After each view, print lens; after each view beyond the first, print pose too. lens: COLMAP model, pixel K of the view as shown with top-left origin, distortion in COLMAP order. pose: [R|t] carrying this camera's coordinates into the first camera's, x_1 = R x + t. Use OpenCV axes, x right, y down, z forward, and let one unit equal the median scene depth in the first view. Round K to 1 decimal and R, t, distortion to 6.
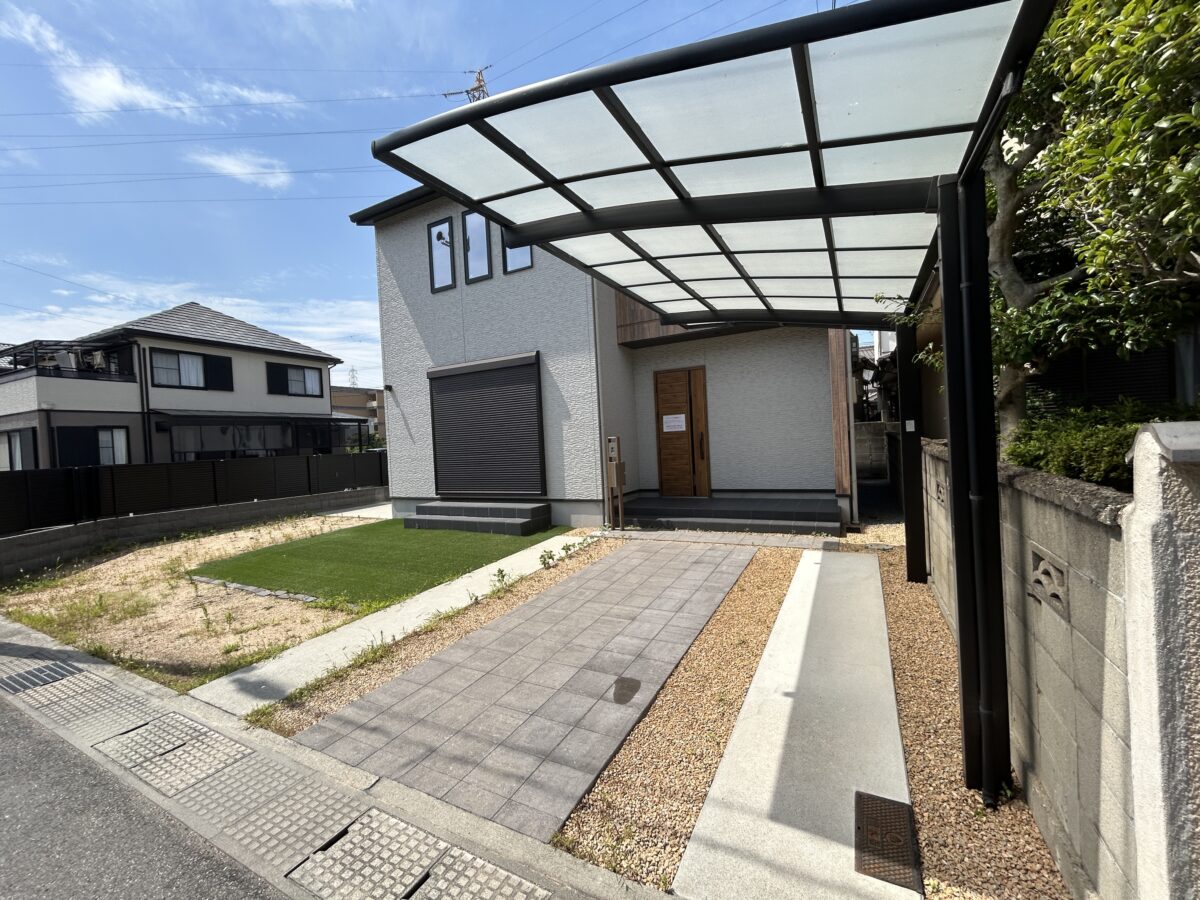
lens RADIAL K [[489.0, 0, 590.1], [0, 489.0, 448.7], [0, 0, 1]] dist [0.000102, 0.000776]
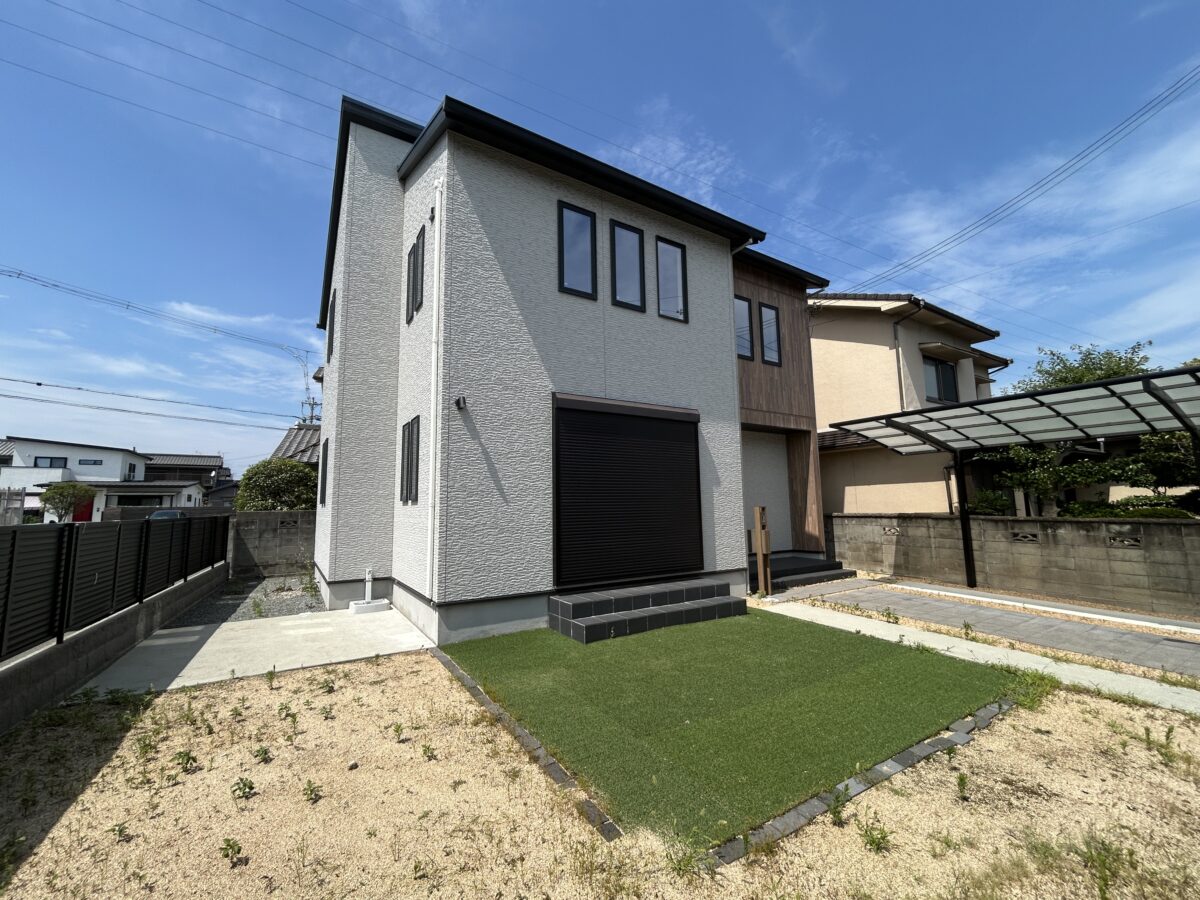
lens RADIAL K [[489.0, 0, 590.1], [0, 489.0, 448.7], [0, 0, 1]] dist [0.000102, 0.000776]
pose [[0.492004, 0.145915, 0.858278, -1.045424], [0.002949, 0.985569, -0.169246, 0.031084], [-0.870588, 0.085801, 0.484474, 0.765931]]
